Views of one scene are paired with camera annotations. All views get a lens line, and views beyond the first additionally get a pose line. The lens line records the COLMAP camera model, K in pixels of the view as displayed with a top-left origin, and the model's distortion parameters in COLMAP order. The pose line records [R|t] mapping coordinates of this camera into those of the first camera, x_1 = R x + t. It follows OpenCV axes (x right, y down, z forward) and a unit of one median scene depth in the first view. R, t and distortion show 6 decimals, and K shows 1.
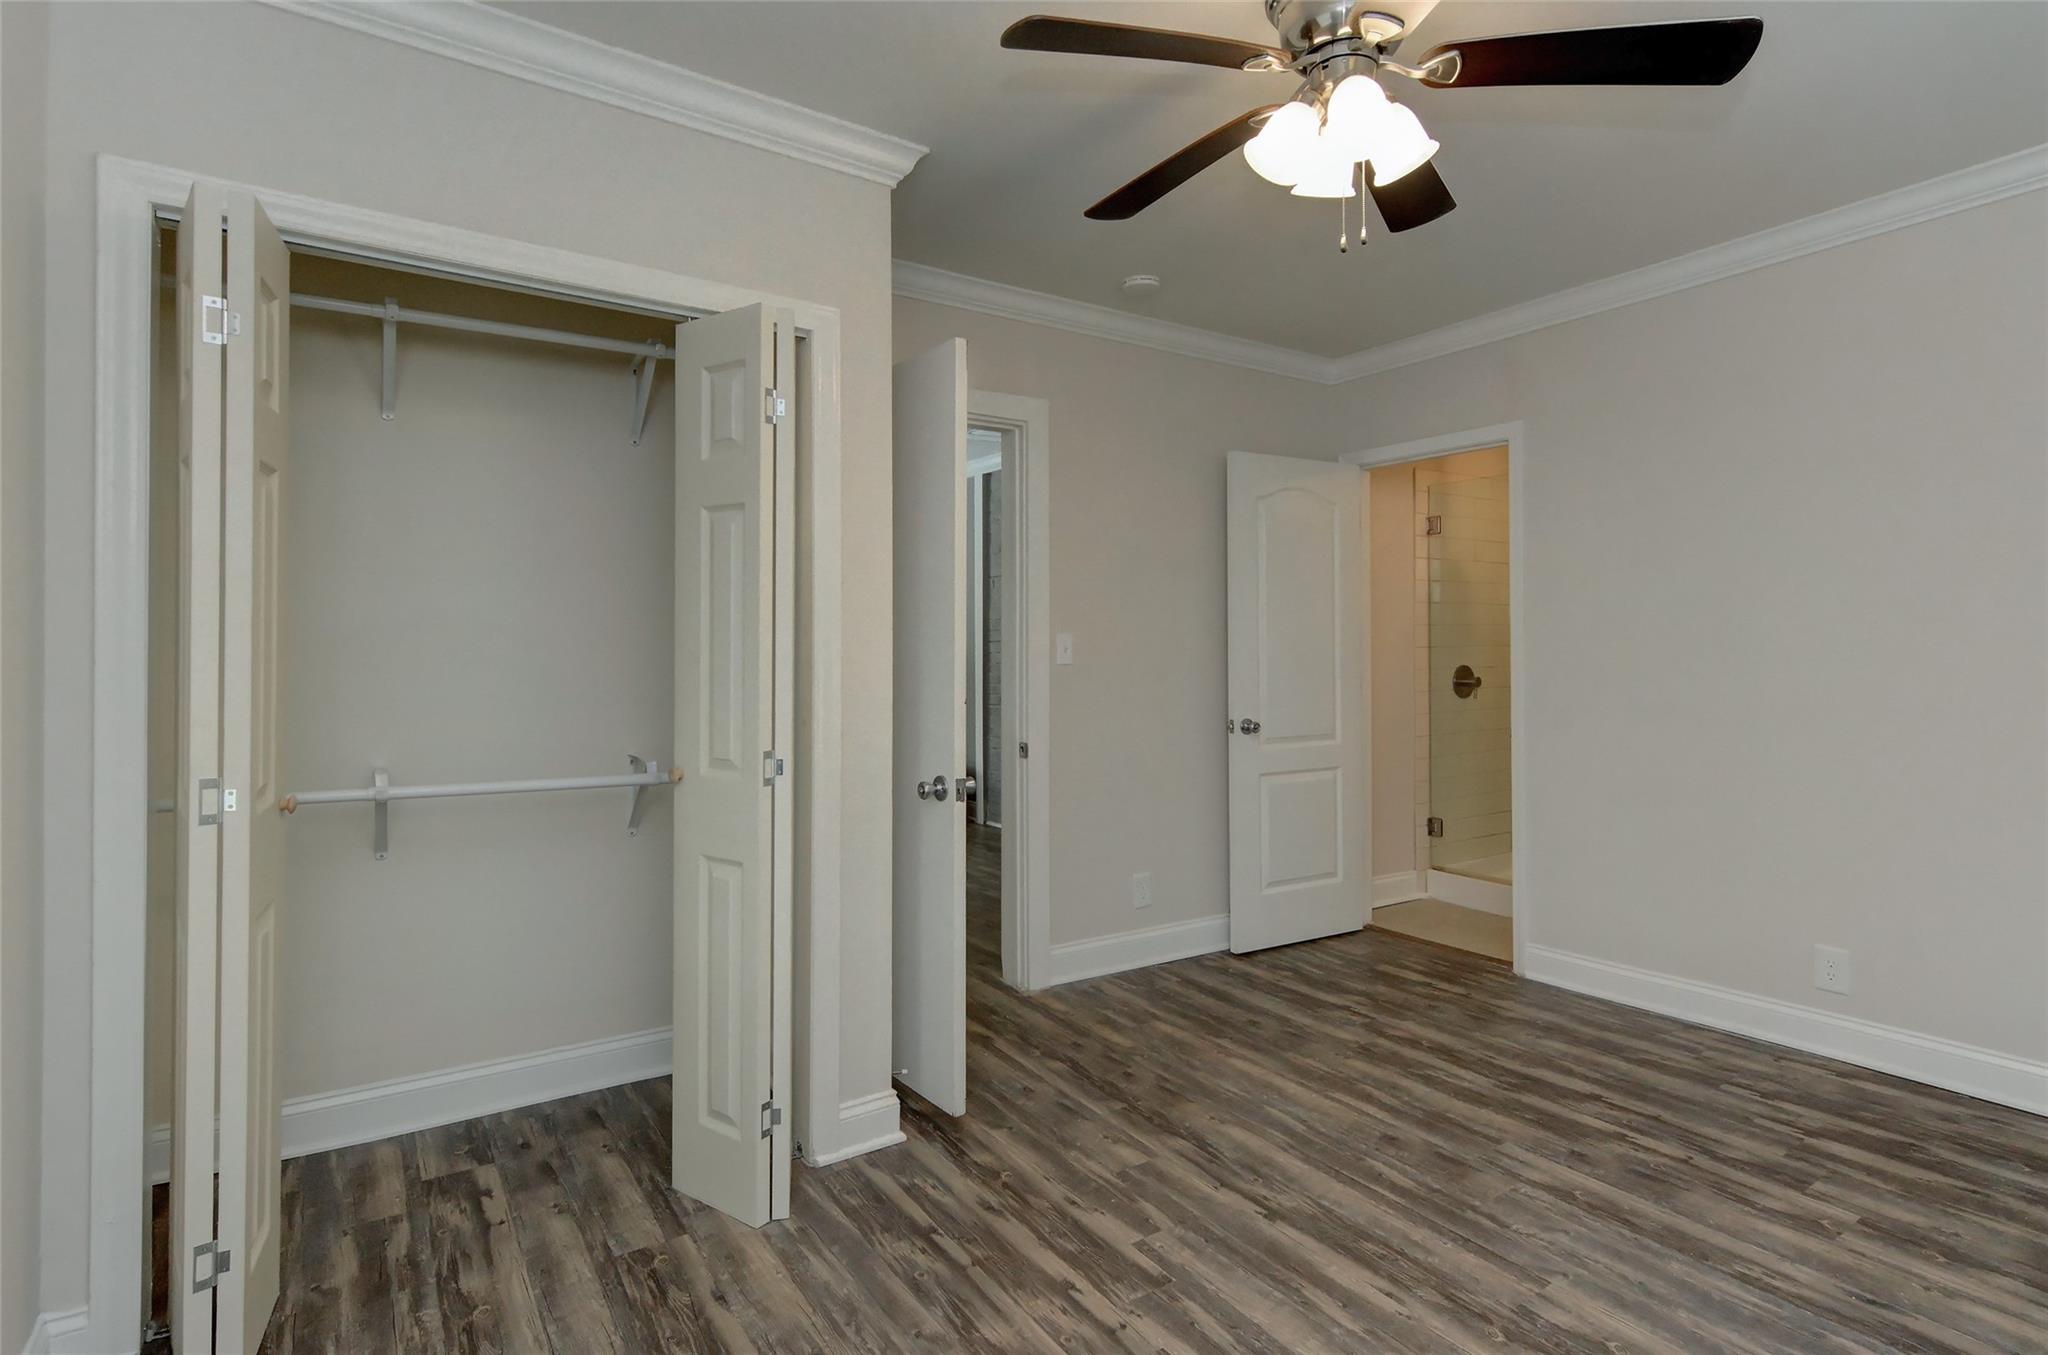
lens RADIAL K [[1018.5, 0, 1018.3], [0, 1018.5, 640.4], [0, 0, 1]] dist [0.001025, -0.000870]
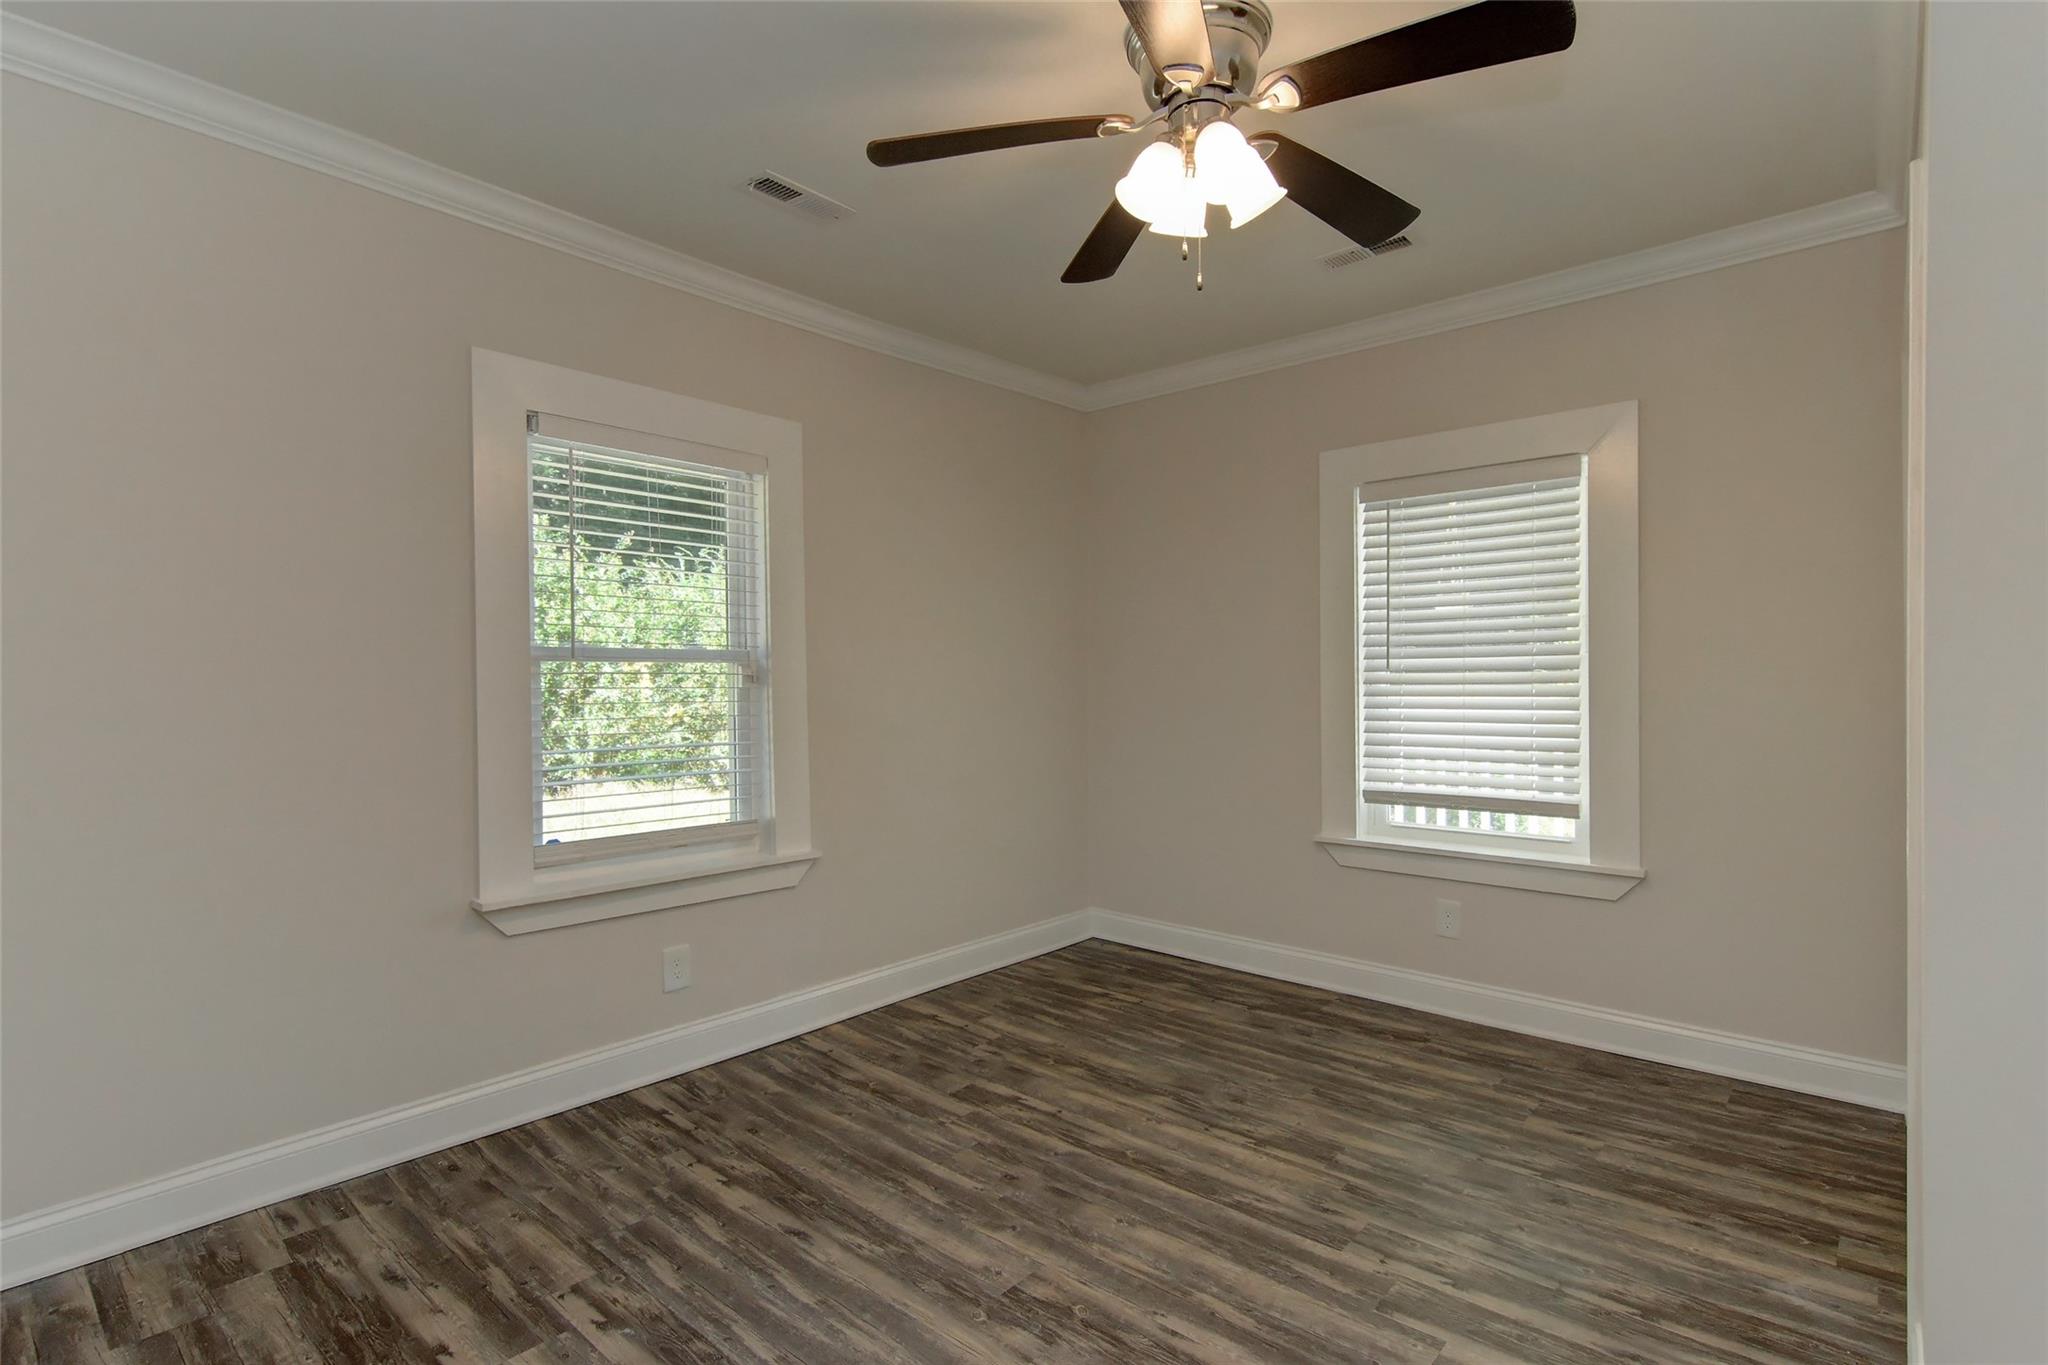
lens RADIAL K [[989.3, 0, 1035.4], [0, 989.3, 682.7], [0, 0, 1]] dist [0.006511, 0.000254]
pose [[-0.963004, 0.013662, -0.269139, 0.684147], [0.013072, 0.999907, 0.003985, 0.002379], [0.269168, 0.000320, -0.963093, 1.737737]]
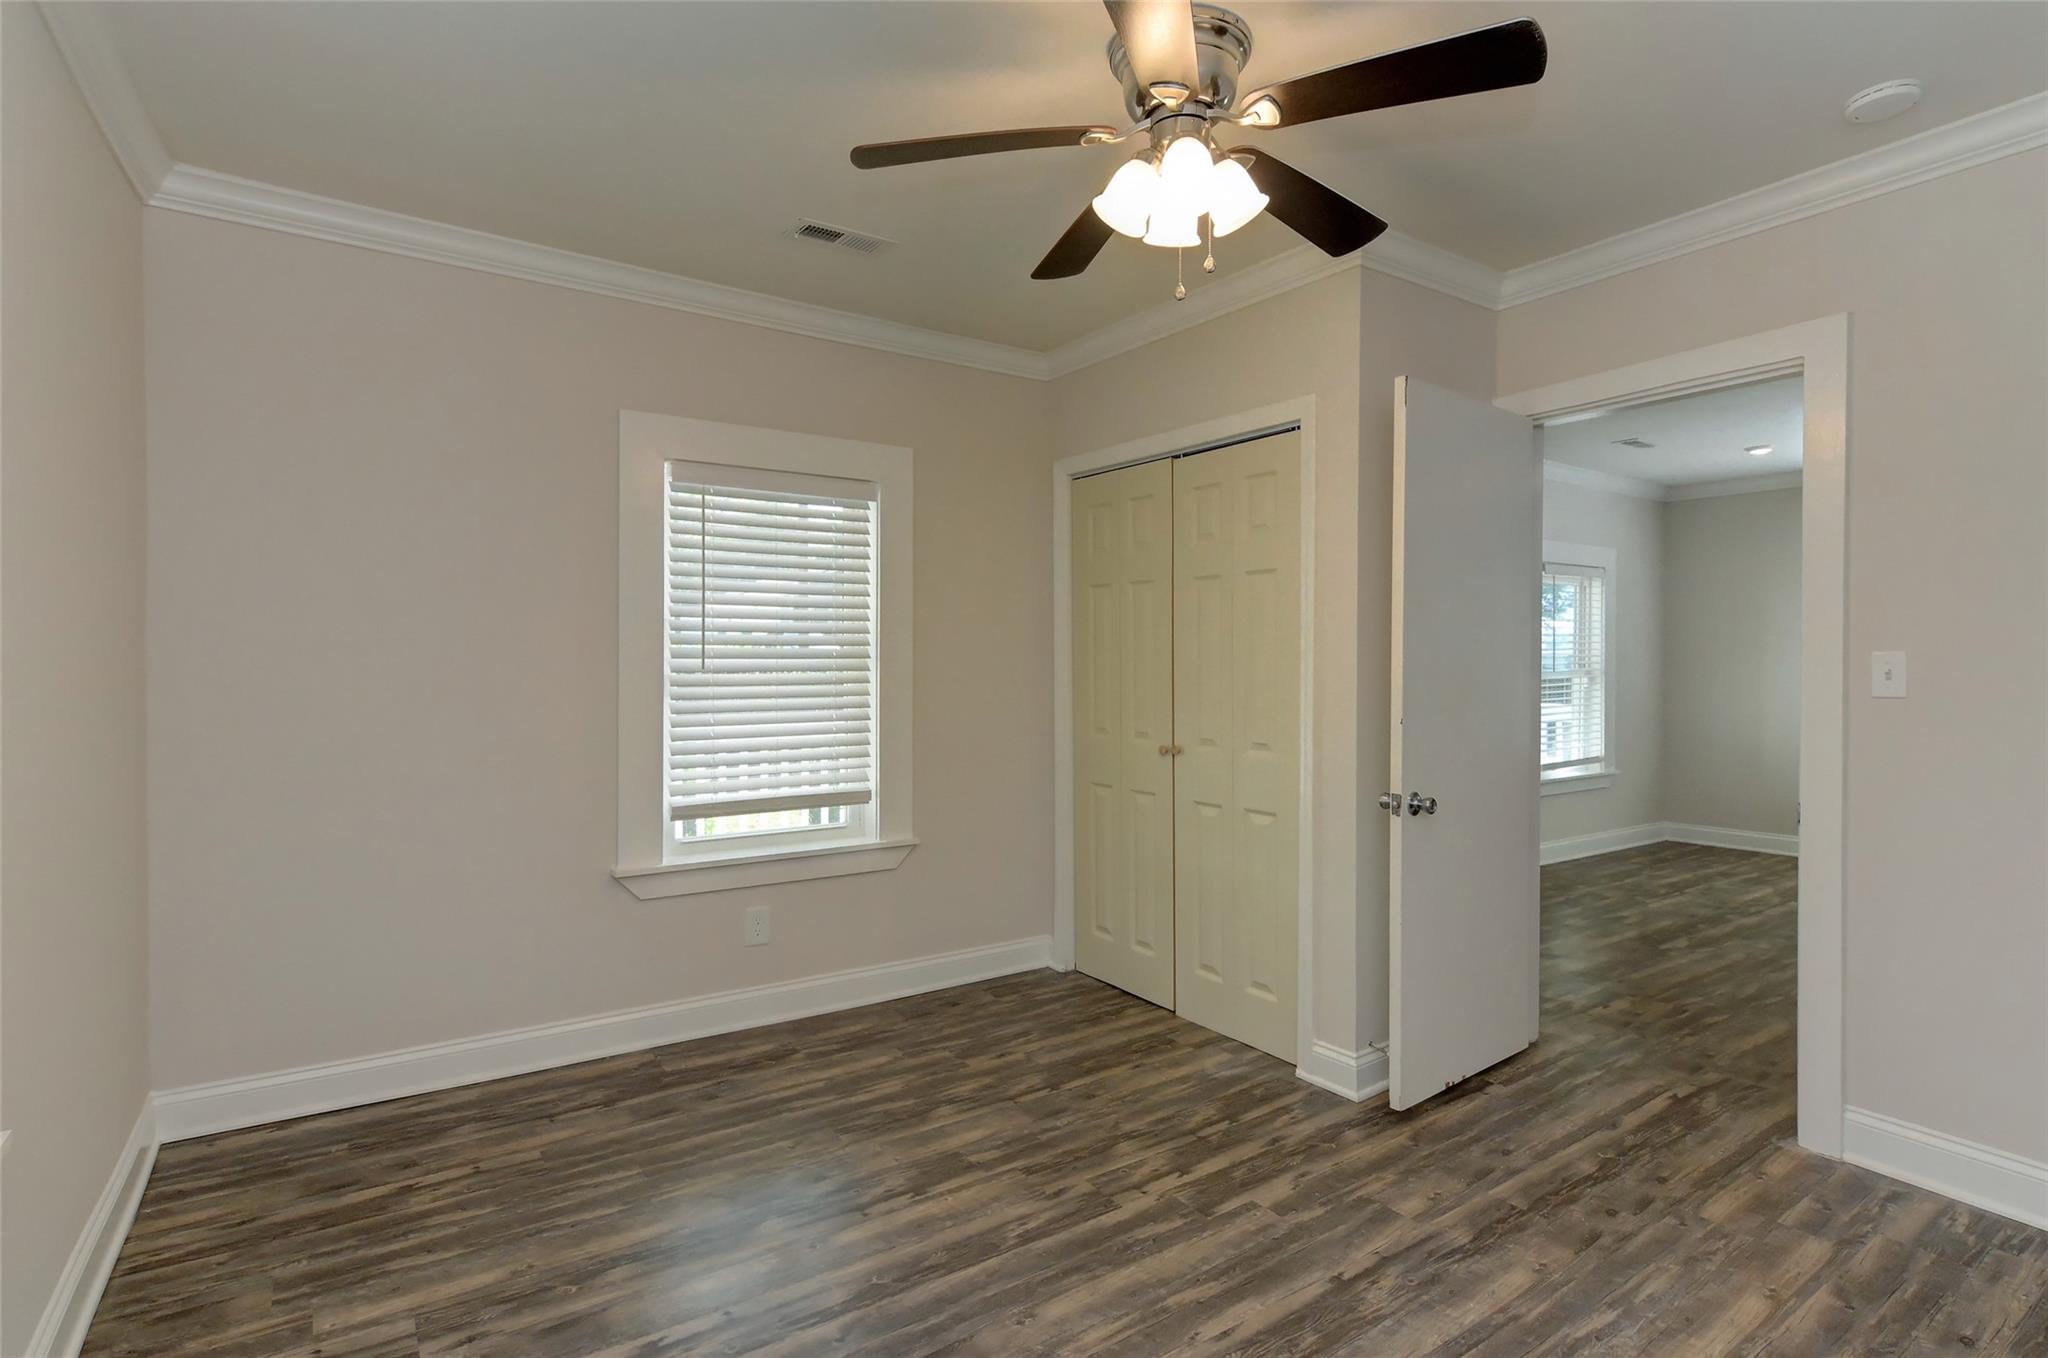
lens RADIAL K [[1008.3, 0, 1023.1], [0, 1008.3, 670.1], [0, 0, 1]] dist [0.003784, -0.000824]
pose [[0.010864, 0.007224, -0.999915, 1.233900], [0.005819, 0.999957, 0.007287, -0.014222], [0.999924, -0.005898, 0.010822, 0.729216]]
